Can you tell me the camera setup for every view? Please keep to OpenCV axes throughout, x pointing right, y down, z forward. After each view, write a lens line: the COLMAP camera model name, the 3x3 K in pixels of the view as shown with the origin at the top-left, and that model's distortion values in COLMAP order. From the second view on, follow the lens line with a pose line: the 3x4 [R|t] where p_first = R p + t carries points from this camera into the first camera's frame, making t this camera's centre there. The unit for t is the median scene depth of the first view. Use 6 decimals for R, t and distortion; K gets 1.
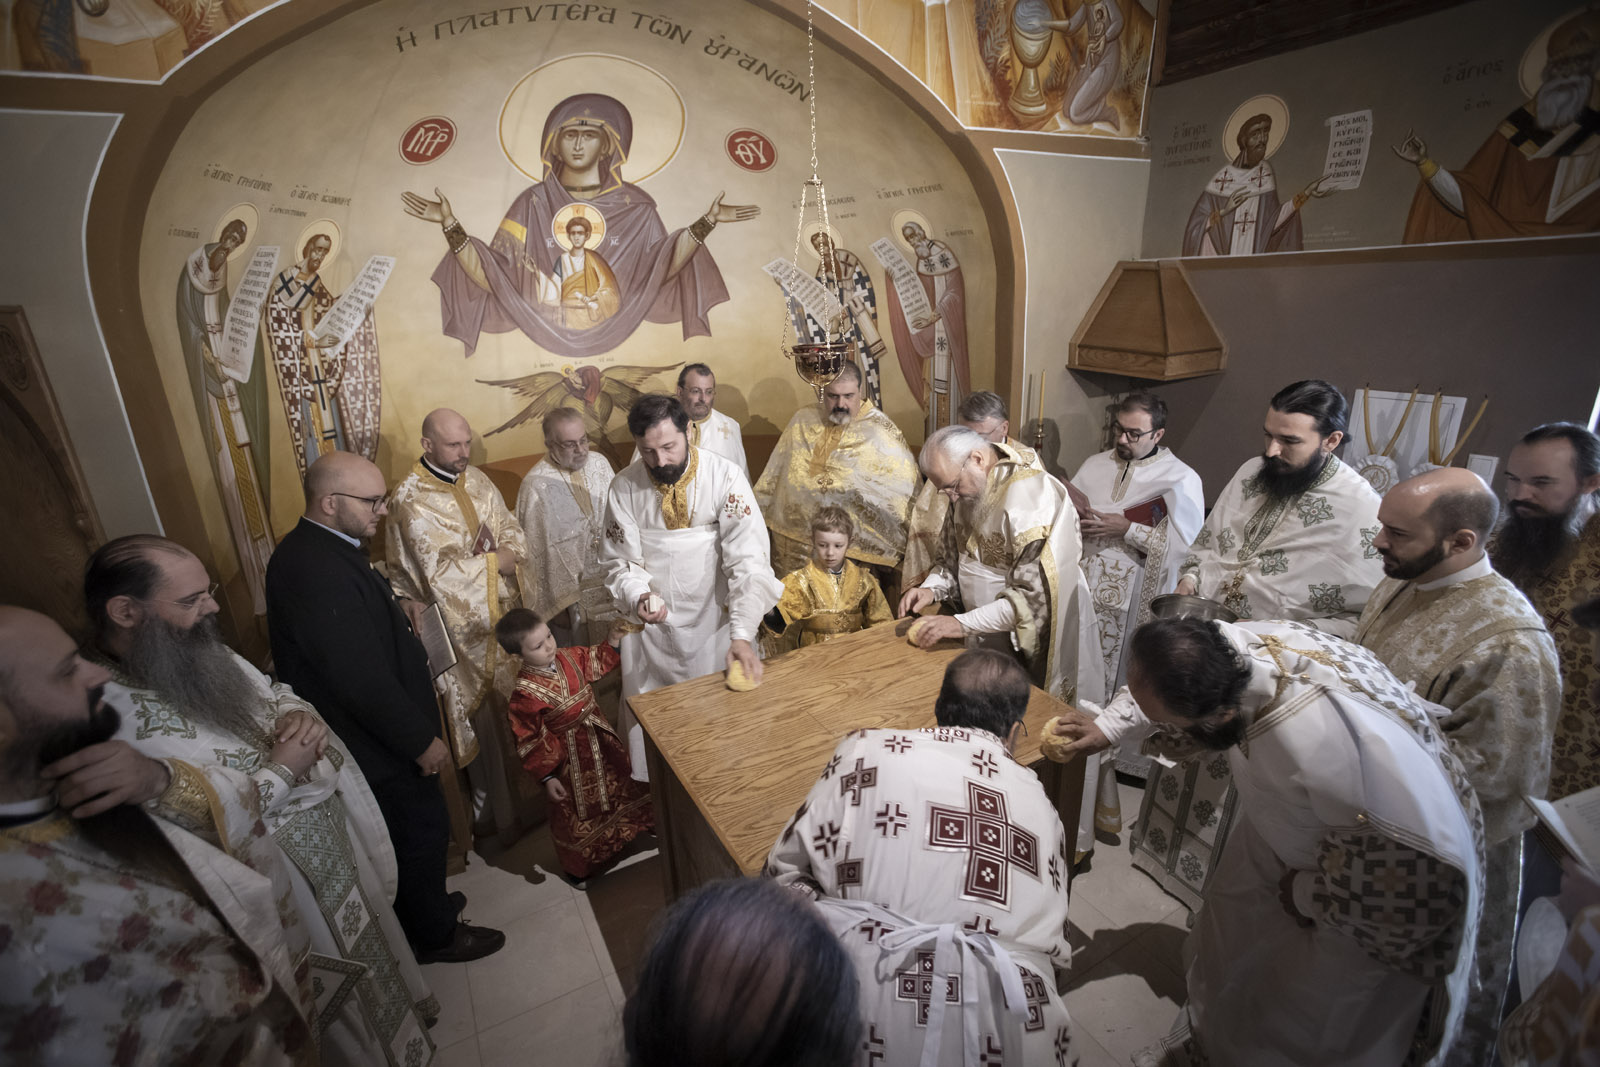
lens RADIAL K [[741.7, 0, 791.2], [0, 741.7, 535.2], [0, 0, 1]] dist [-0.065317, 0.026260]
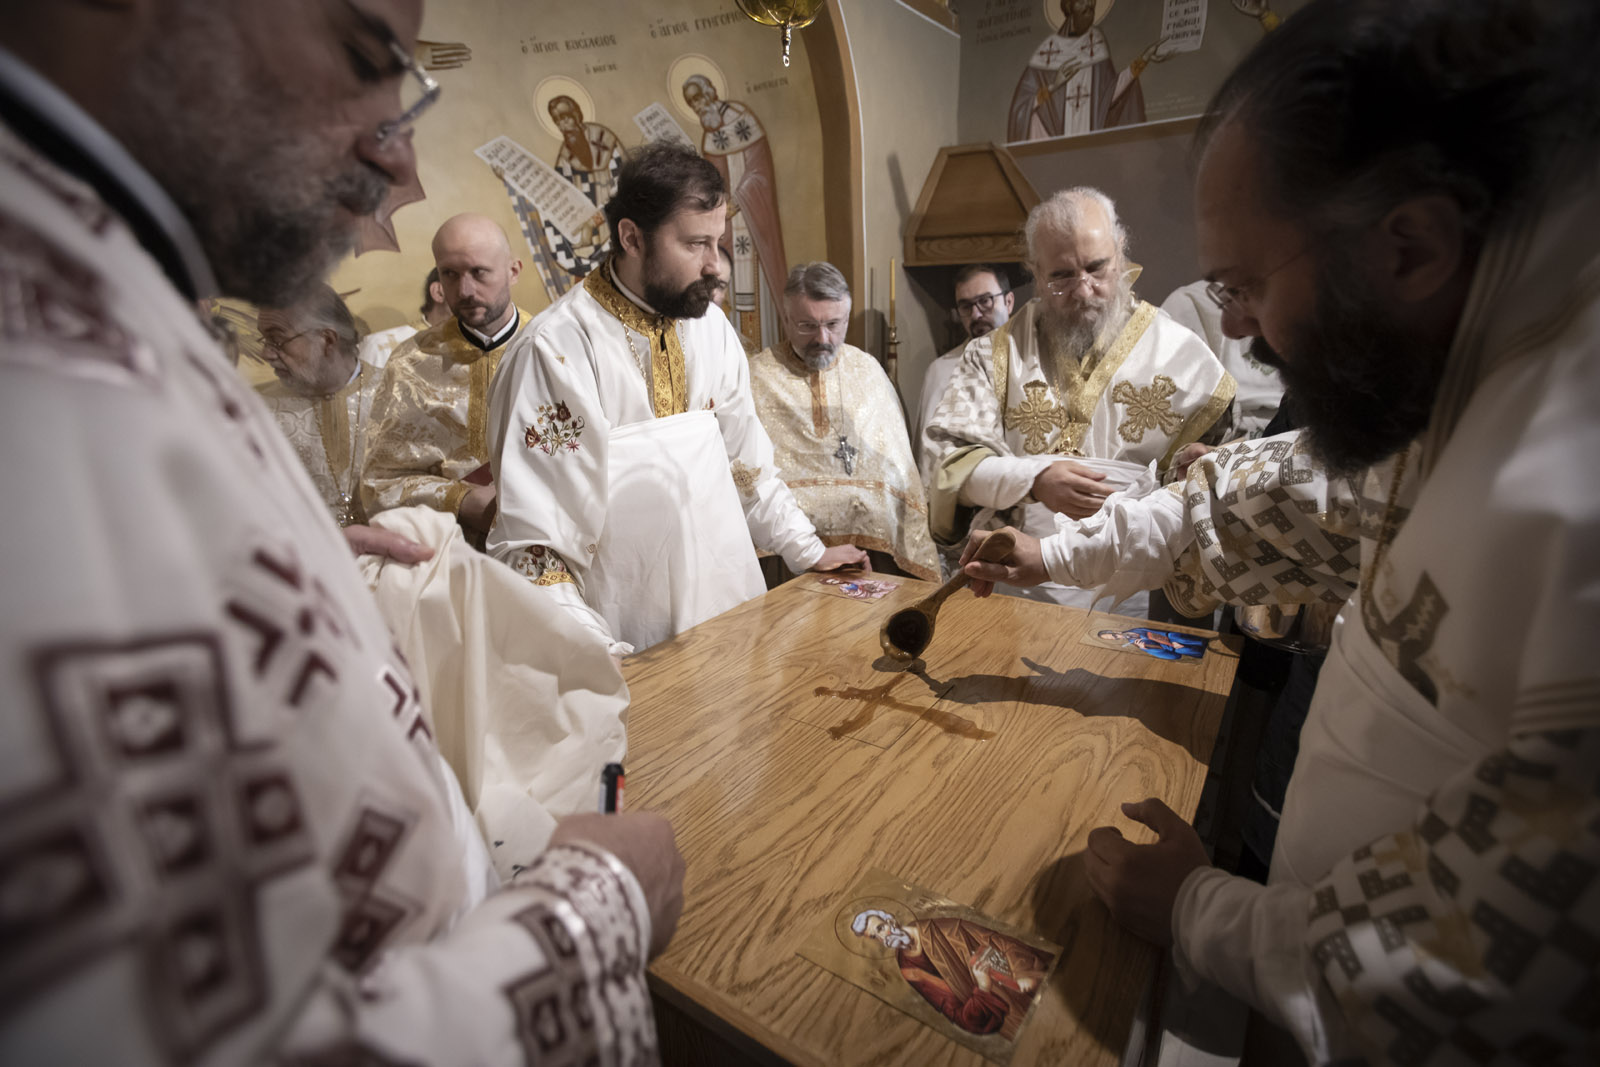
lens RADIAL K [[736.5, 0, 789.6], [0, 736.5, 535.2], [0, 0, 1]] dist [-0.067986, 0.028979]
pose [[0.904671, -0.102351, 0.413635, -0.102166], [0.130867, 0.990547, -0.041119, 0.081837], [-0.405517, 0.091330, 0.909514, 0.328134]]
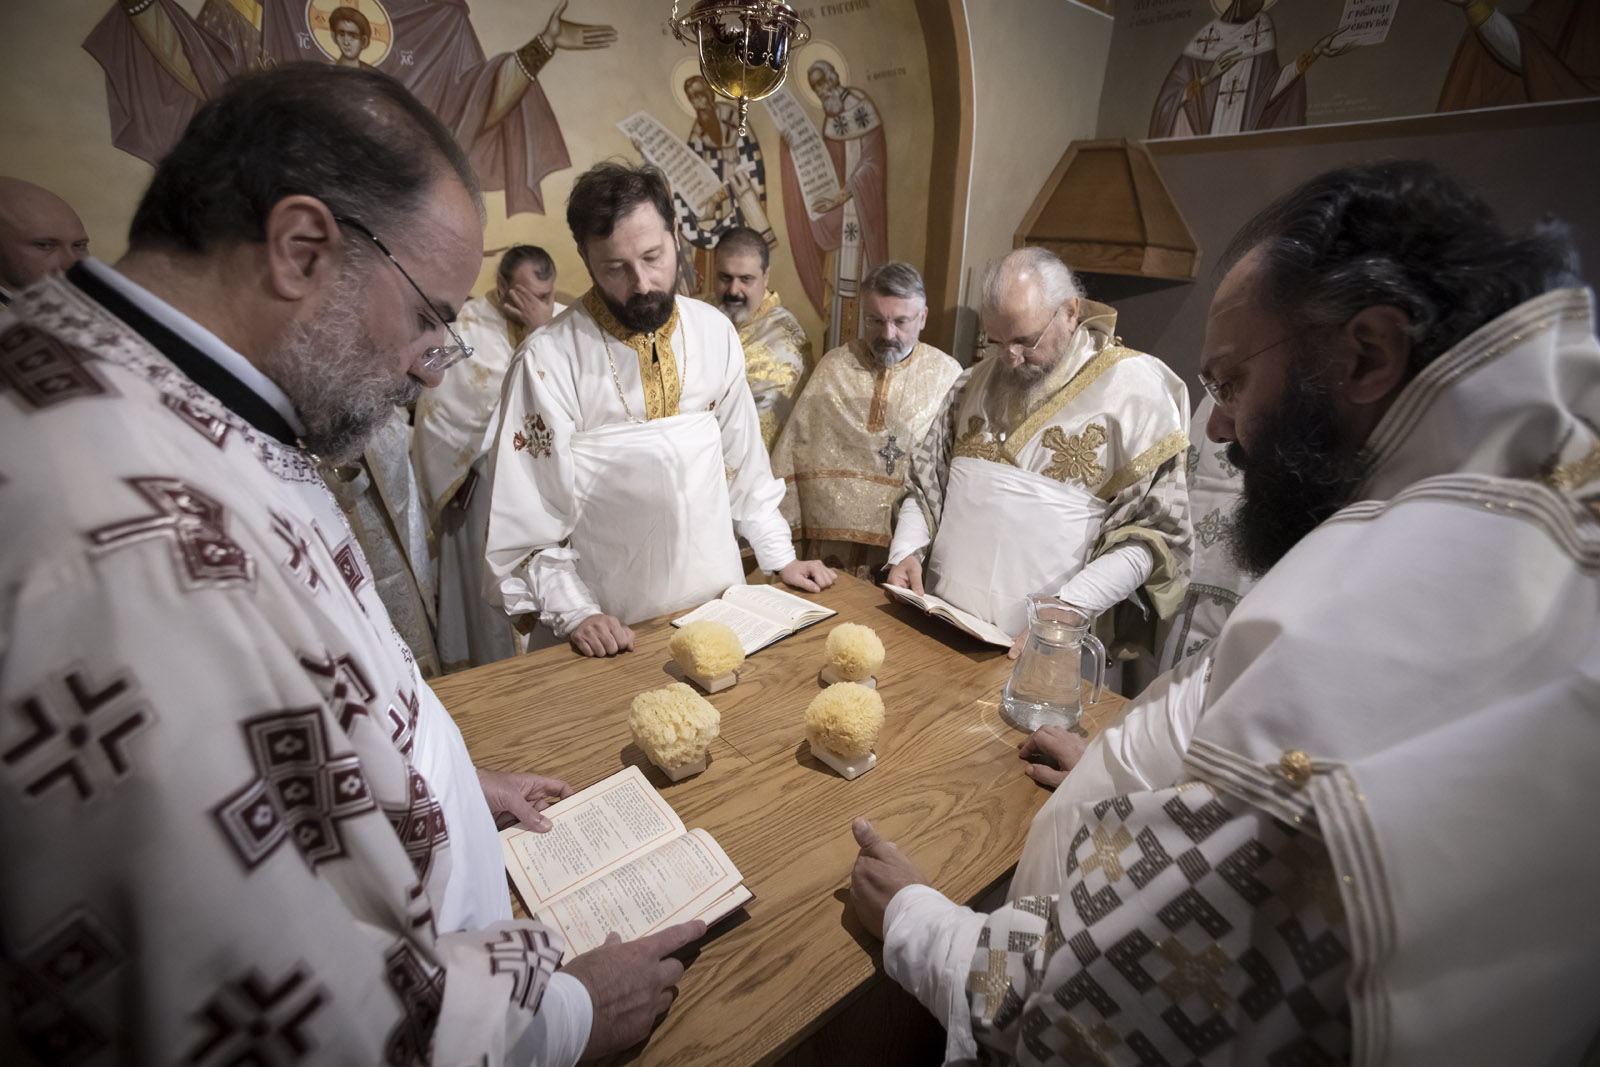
lens RADIAL K [[741.7, 0, 791.2], [0, 741.7, 535.2], [0, 0, 1]] dist [-0.065317, 0.026260]
pose [[0.977615, 0.013730, 0.209955, -0.017132], [-0.016602, 0.999791, 0.011923, 0.054956], [-0.209748, -0.015141, 0.977638, 0.260938]]
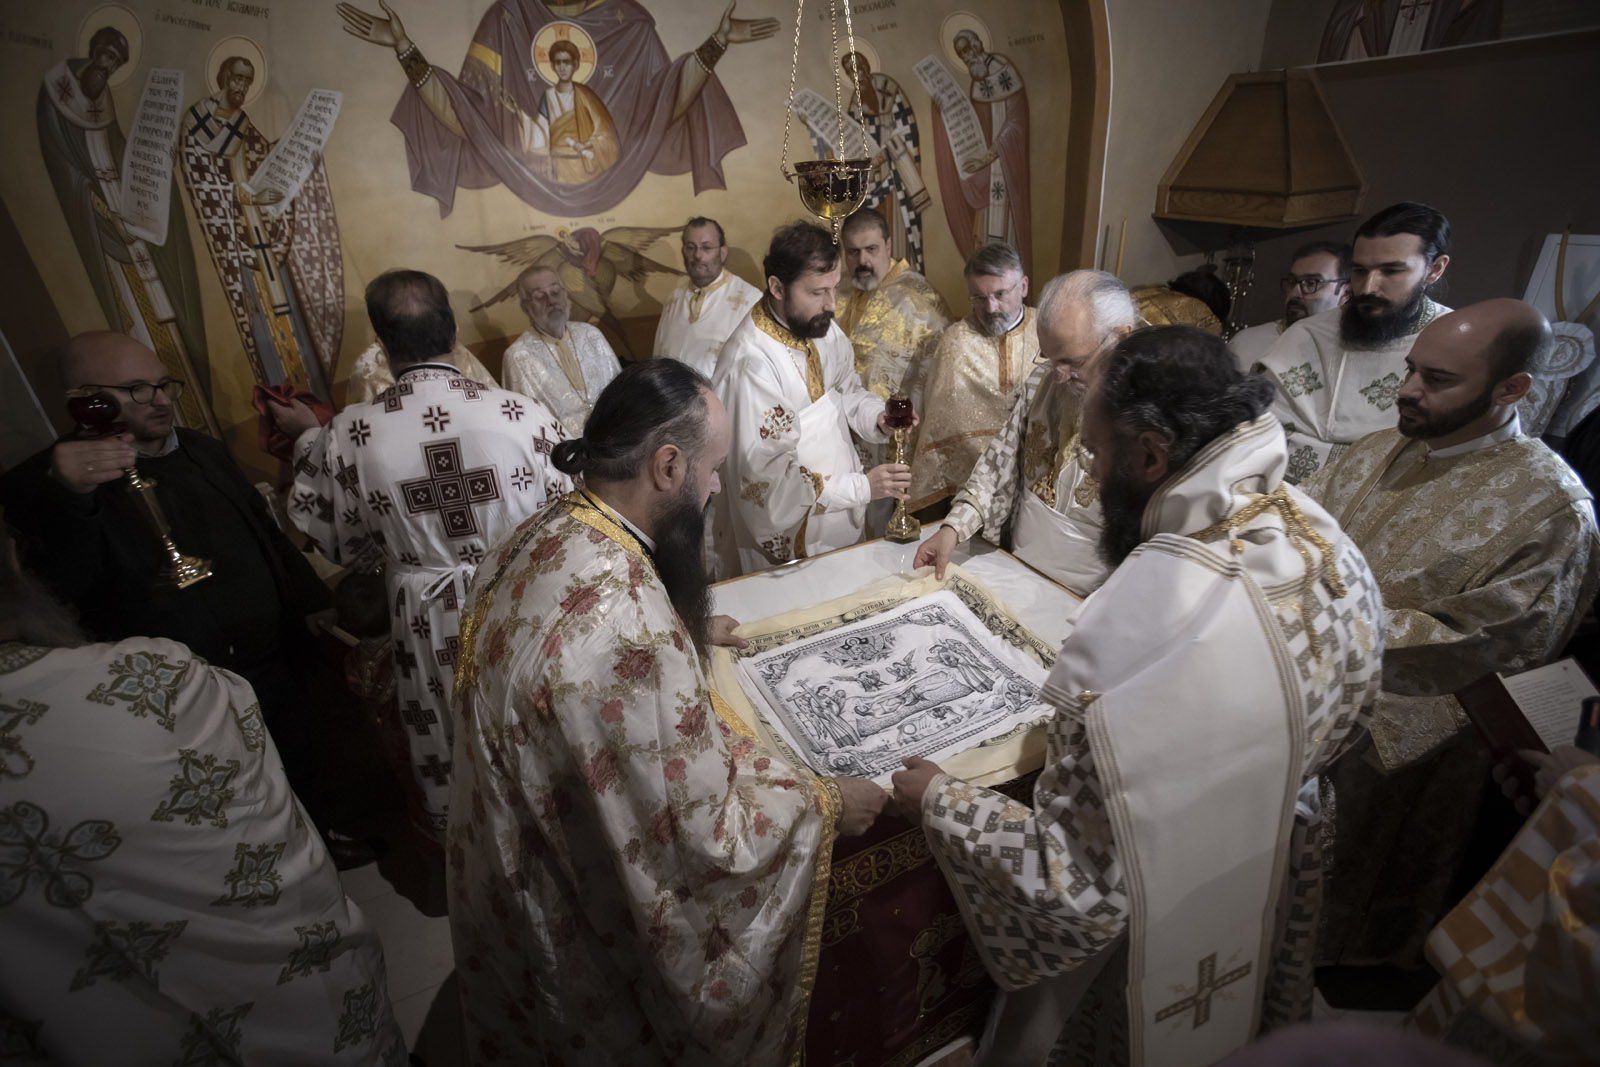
lens RADIAL K [[741.7, 0, 791.2], [0, 741.7, 535.2], [0, 0, 1]] dist [-0.065317, 0.026260]
pose [[0.998360, 0.008143, -0.056663, 0.022754], [0.000530, 0.988474, 0.151387, -0.001364], [0.057243, -0.151169, 0.986849, 0.126110]]
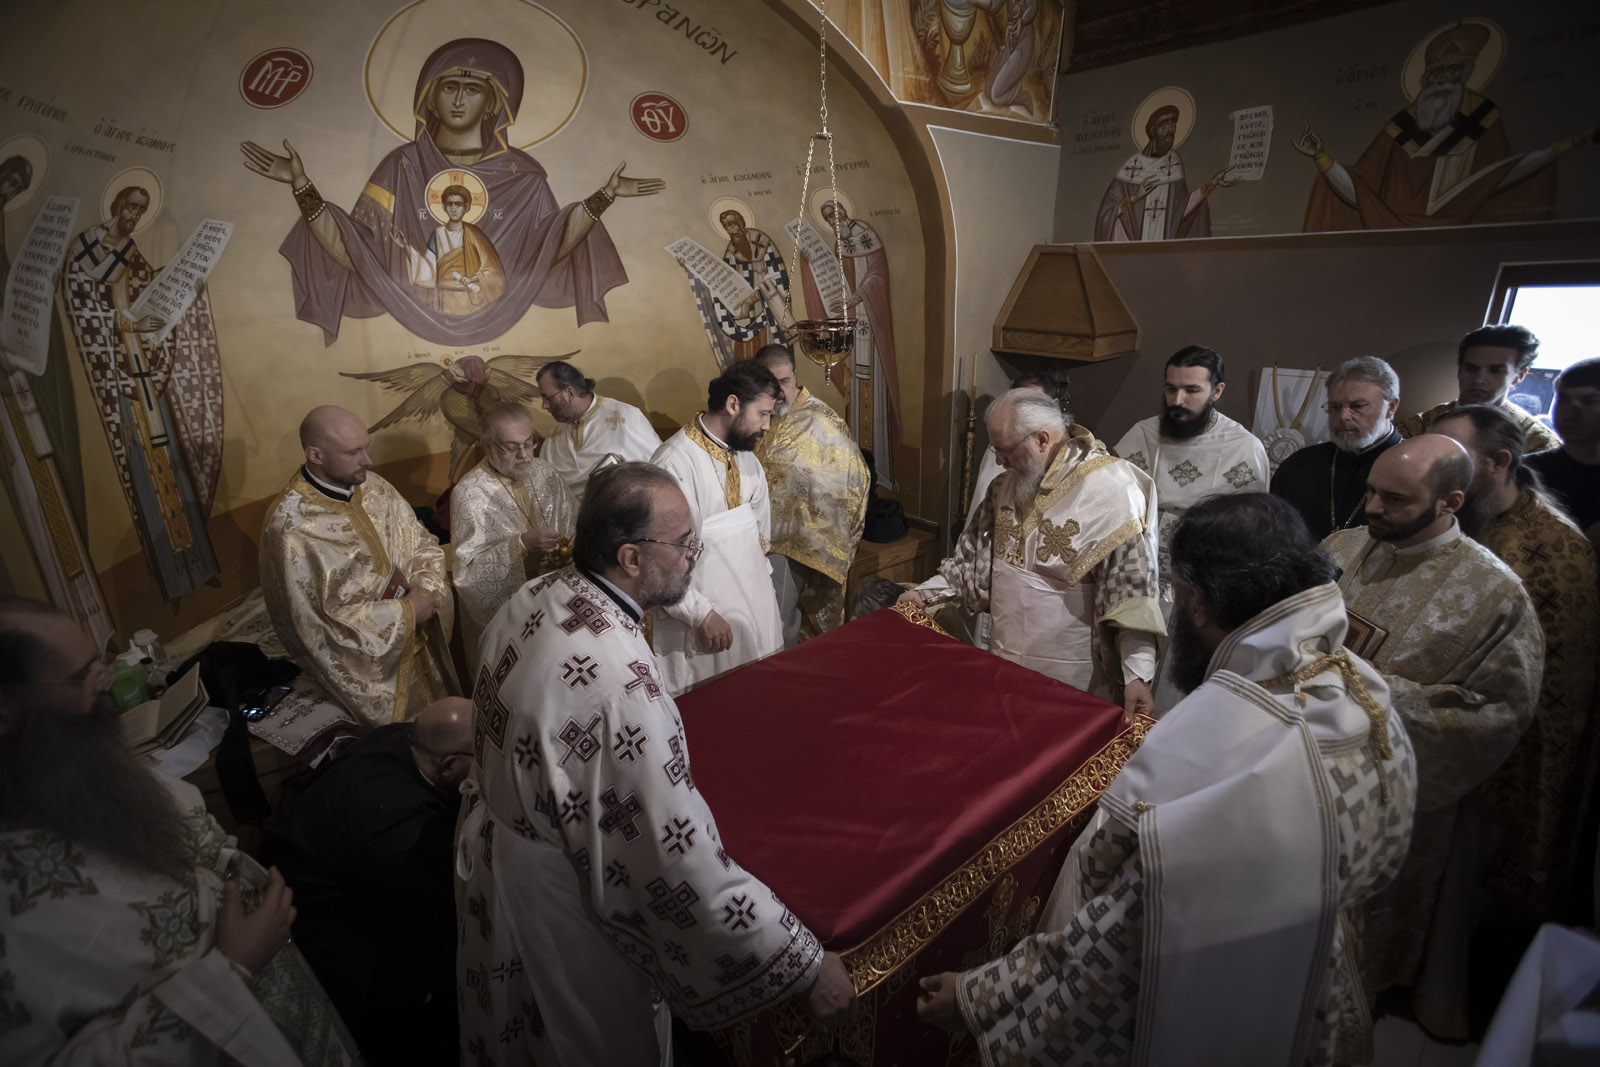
lens RADIAL K [[736.5, 0, 789.6], [0, 736.5, 535.2], [0, 0, 1]] dist [-0.067986, 0.028979]
pose [[0.977287, -0.057049, 0.204096, -0.108179], [0.055085, 0.998365, 0.015294, -0.006894], [-0.204634, -0.003704, 0.978831, 0.075679]]
